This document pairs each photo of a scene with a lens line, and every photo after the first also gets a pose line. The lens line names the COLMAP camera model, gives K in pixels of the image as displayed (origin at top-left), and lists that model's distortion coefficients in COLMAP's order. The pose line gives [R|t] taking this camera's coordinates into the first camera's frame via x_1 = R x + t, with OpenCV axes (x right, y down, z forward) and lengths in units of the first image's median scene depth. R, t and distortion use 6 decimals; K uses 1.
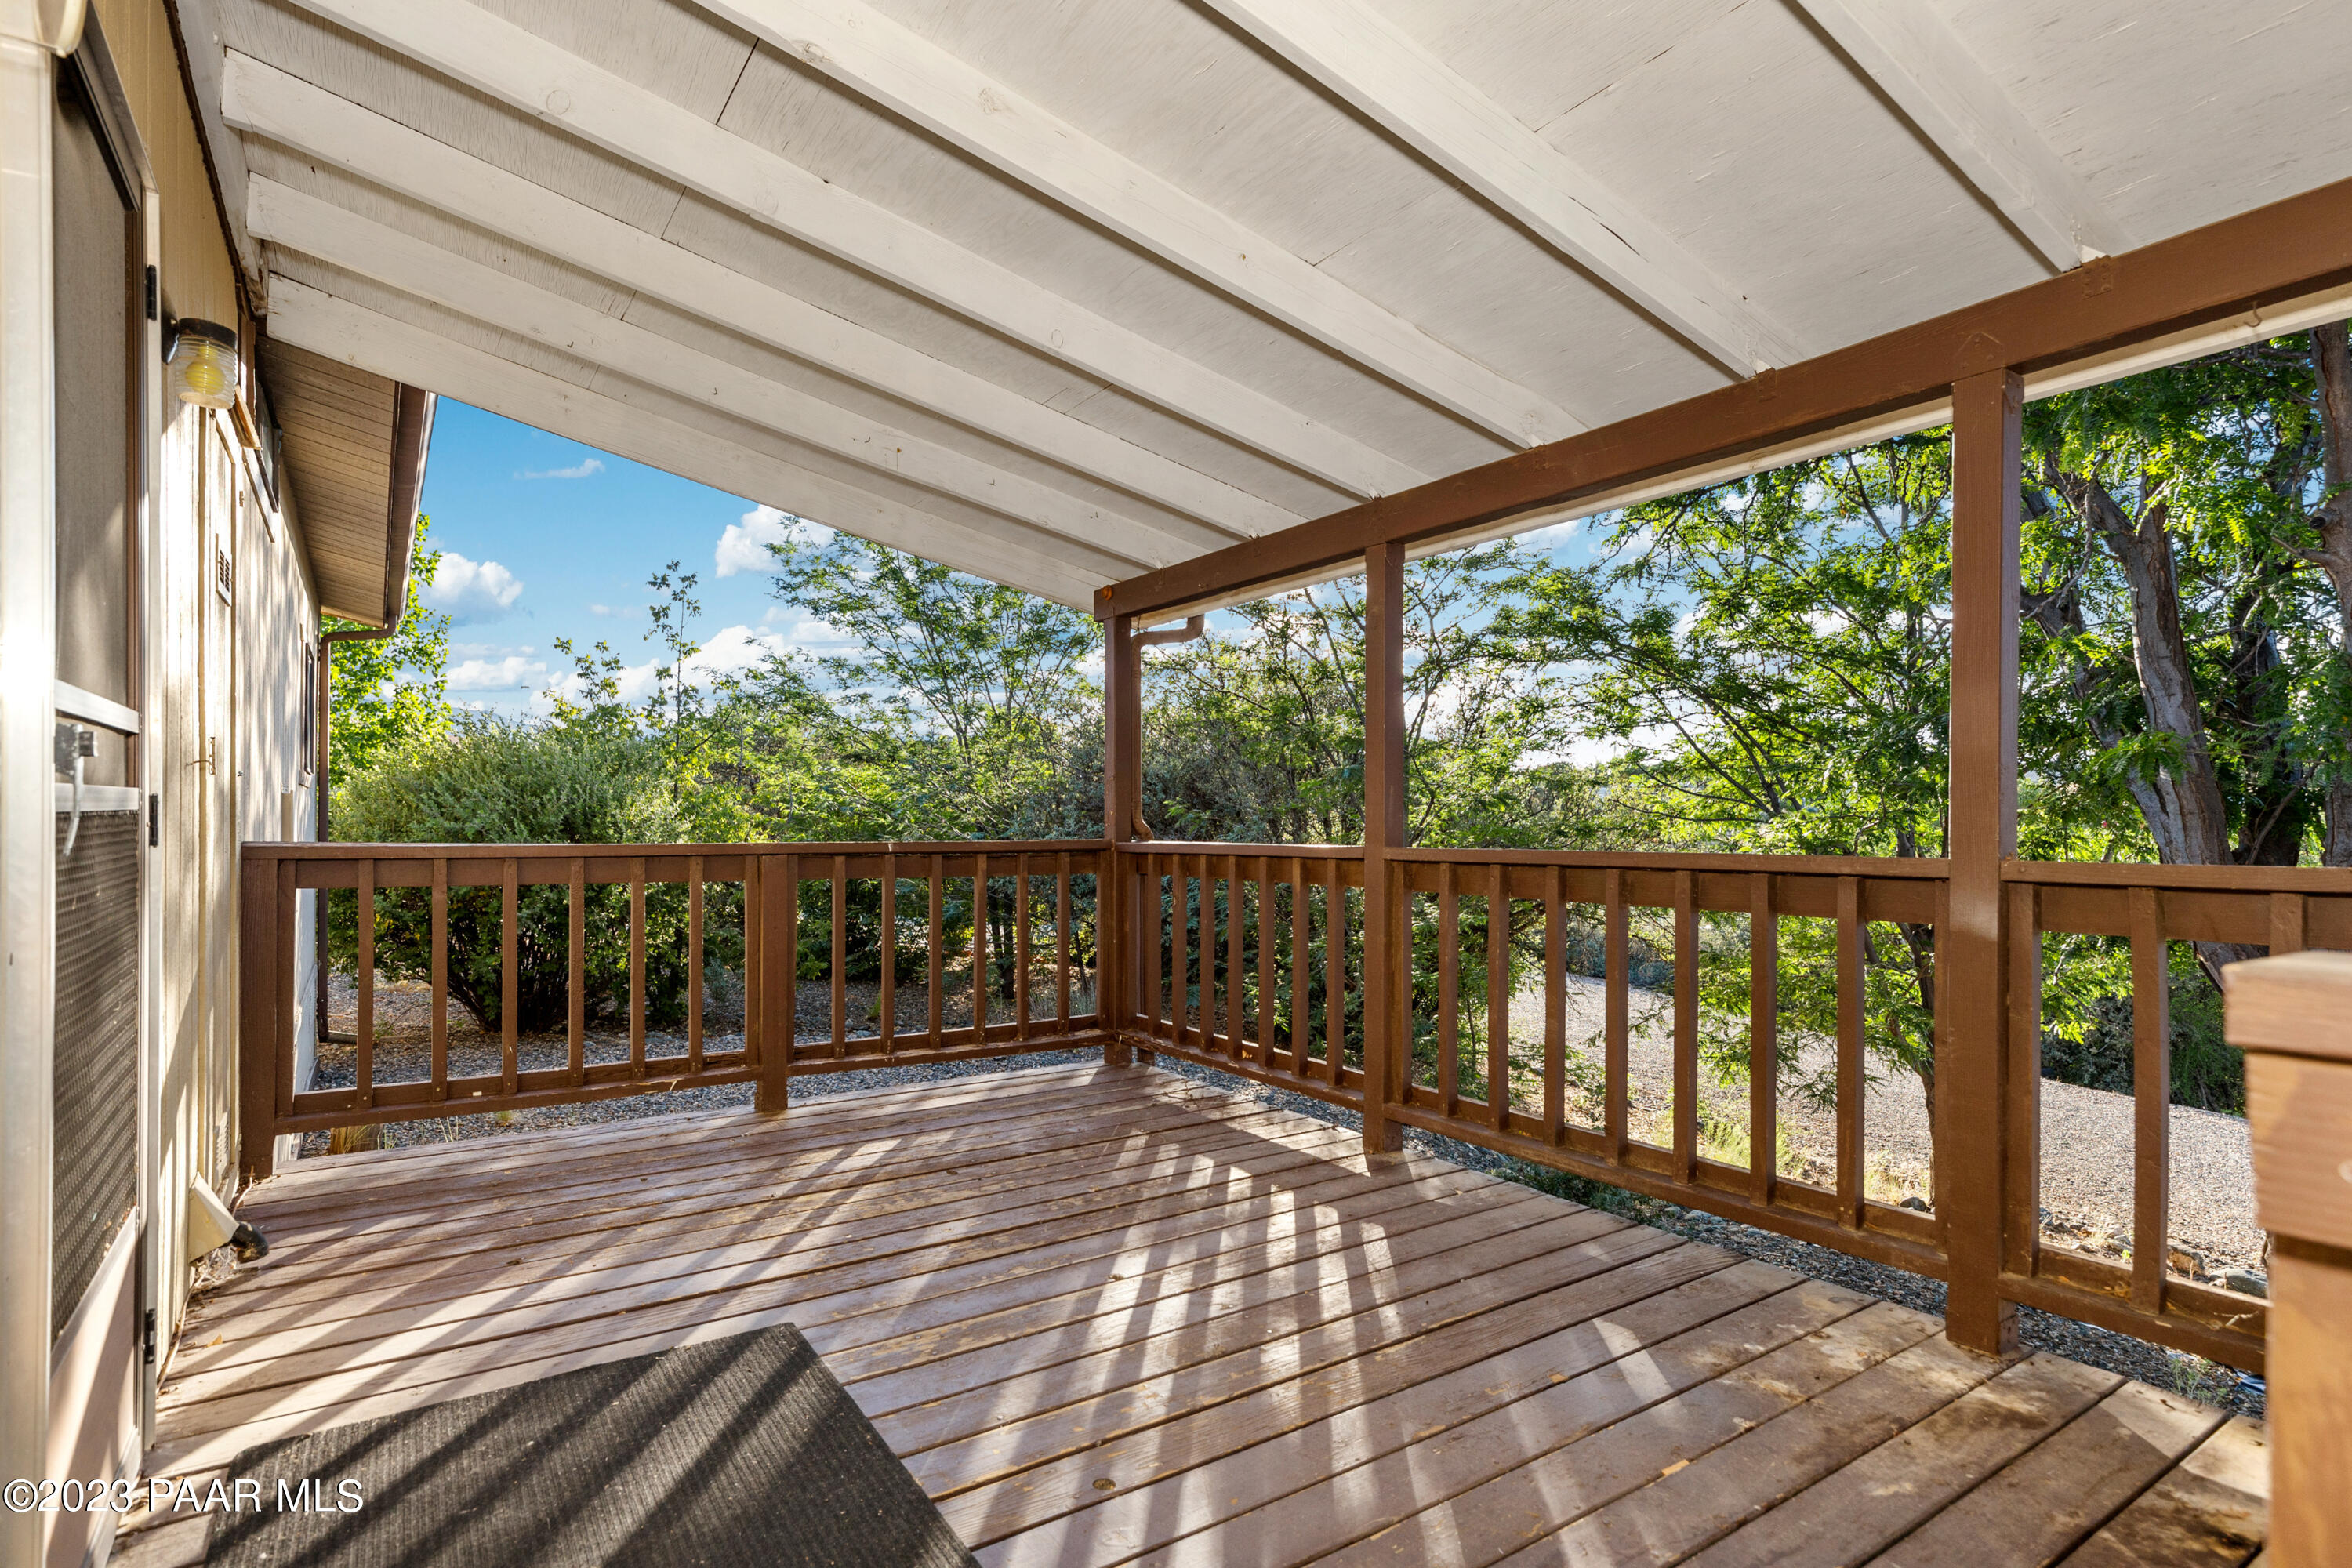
lens RADIAL K [[1175.1, 0, 1158.6], [0, 1175.1, 804.8], [0, 0, 1]] dist [-0.001748, -0.000887]
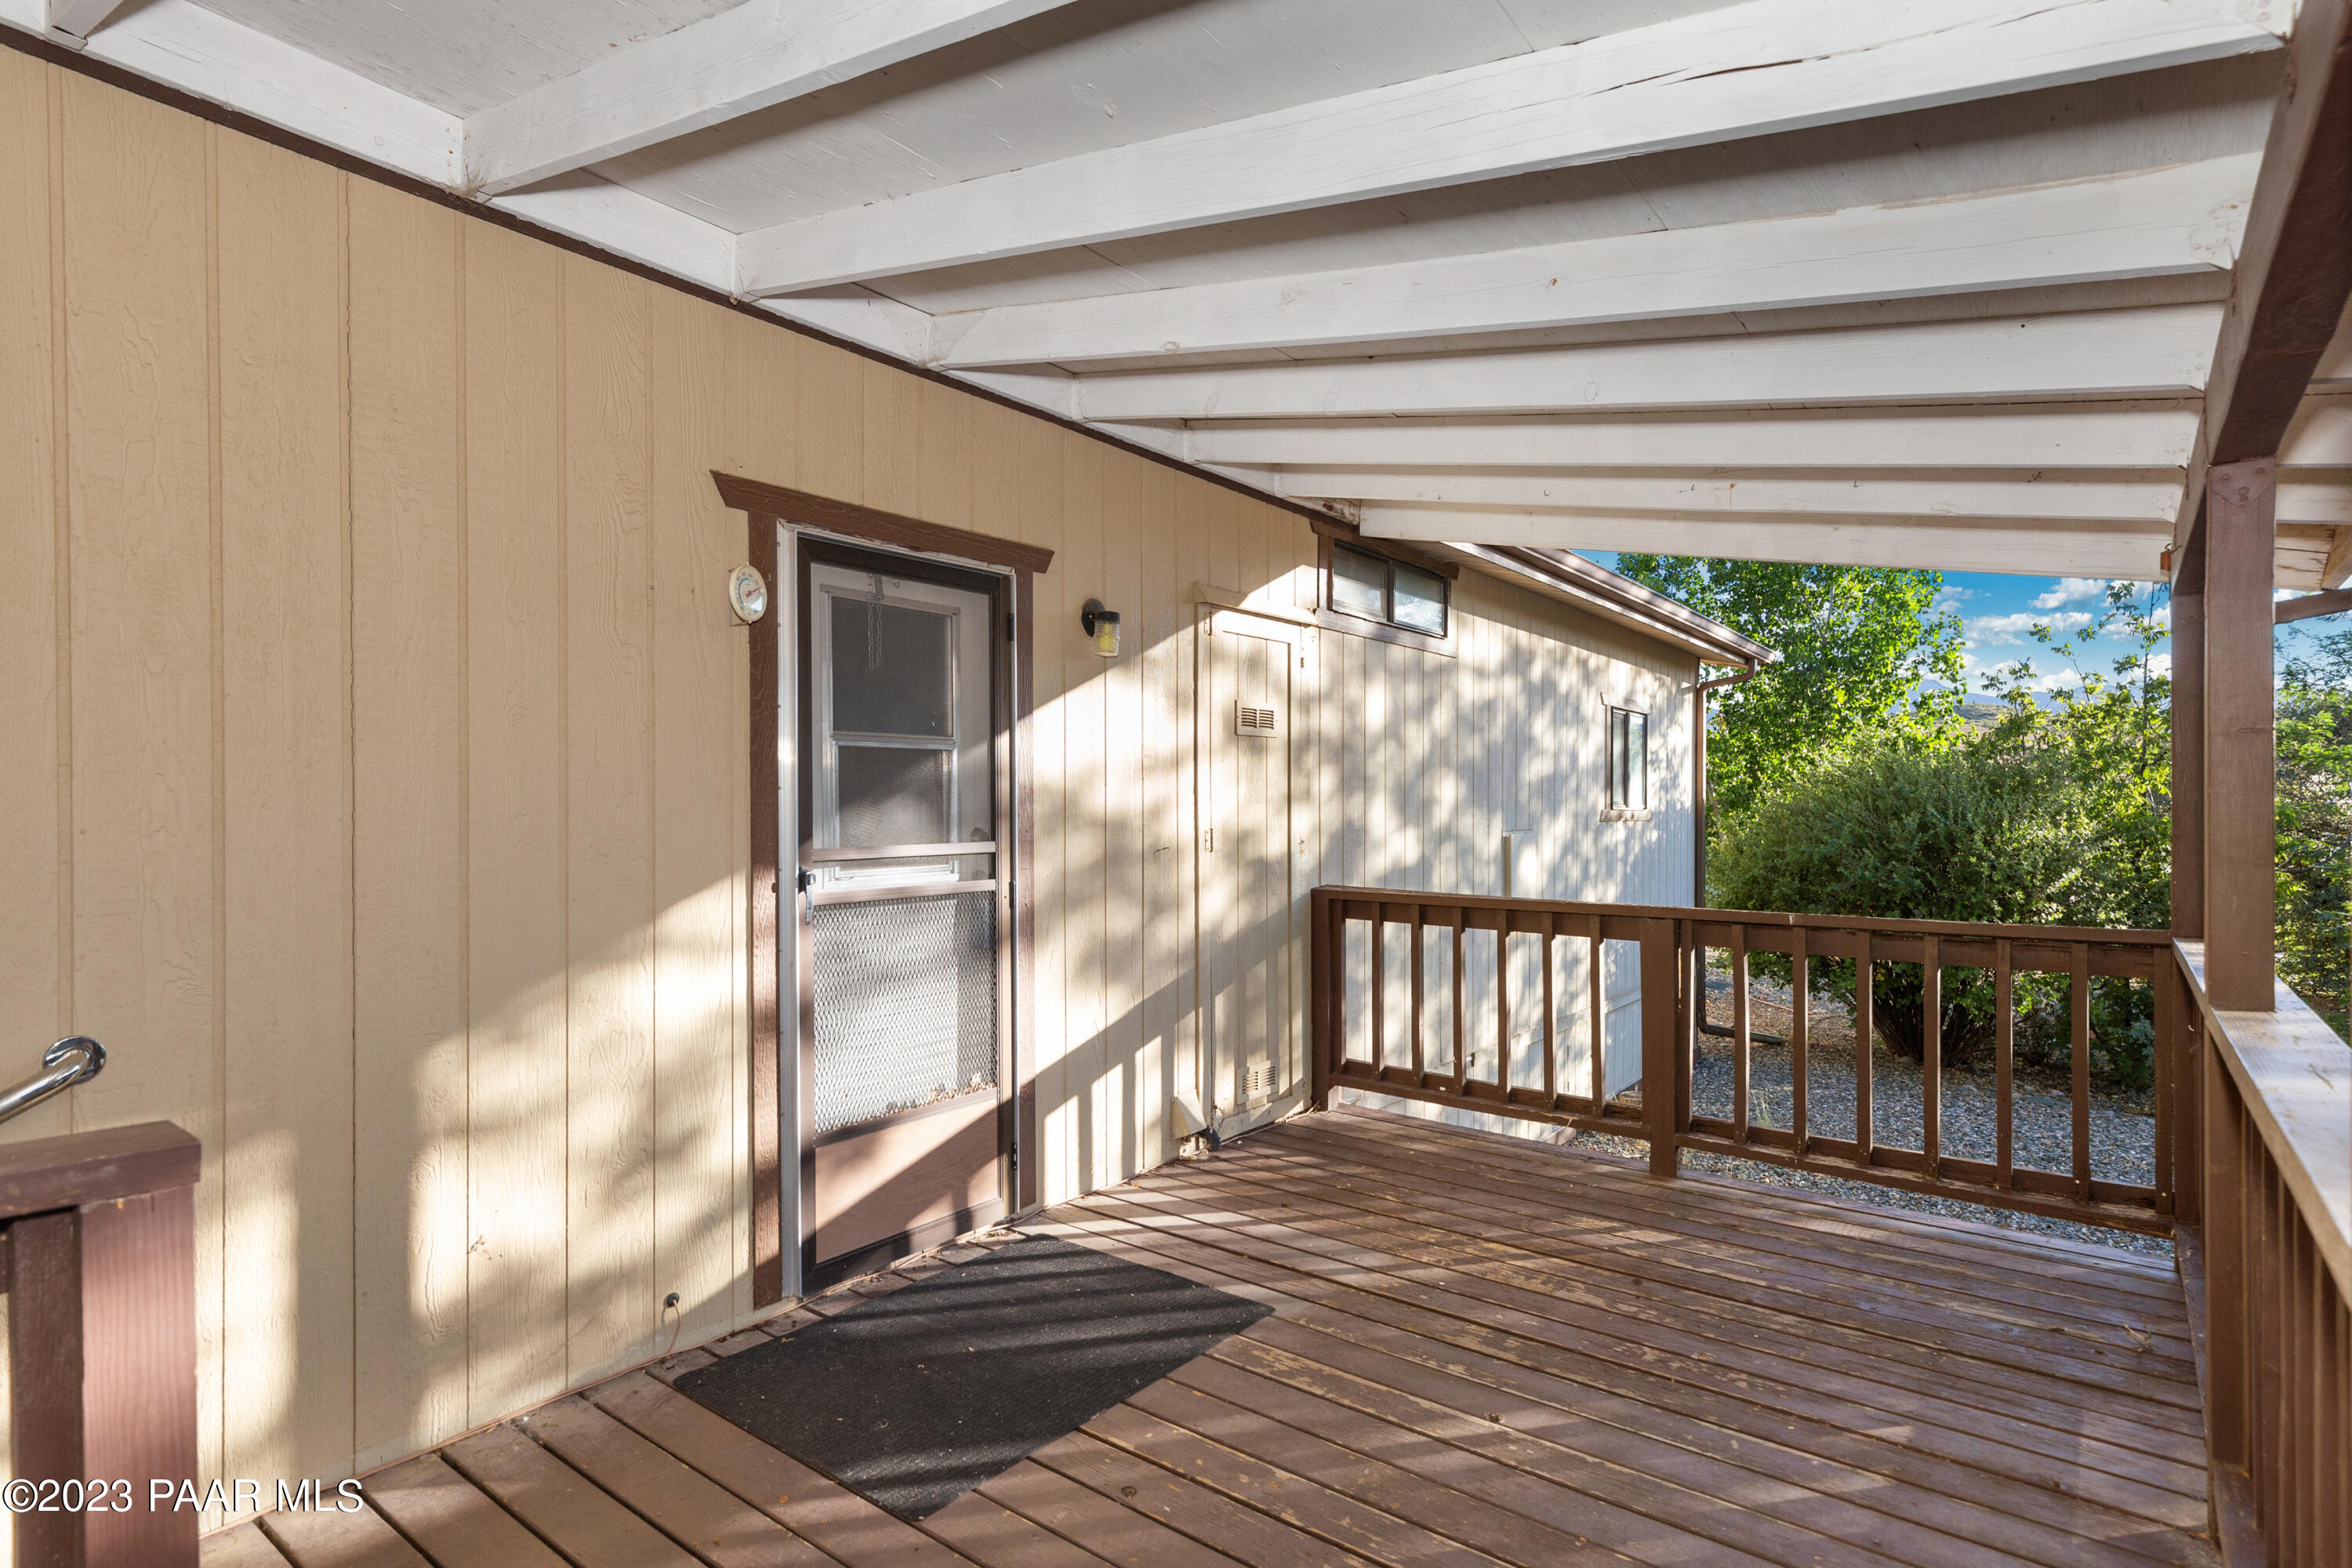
lens RADIAL K [[1175.1, 0, 1158.0], [0, 1175.1, 791.0], [0, 0, 1]] dist [-0.001748, -0.000887]
pose [[0.305941, -0.016444, -0.951908, 0.763487], [0.010332, 0.999849, -0.013951, -0.086198], [0.951994, -0.005567, 0.306065, 0.447637]]
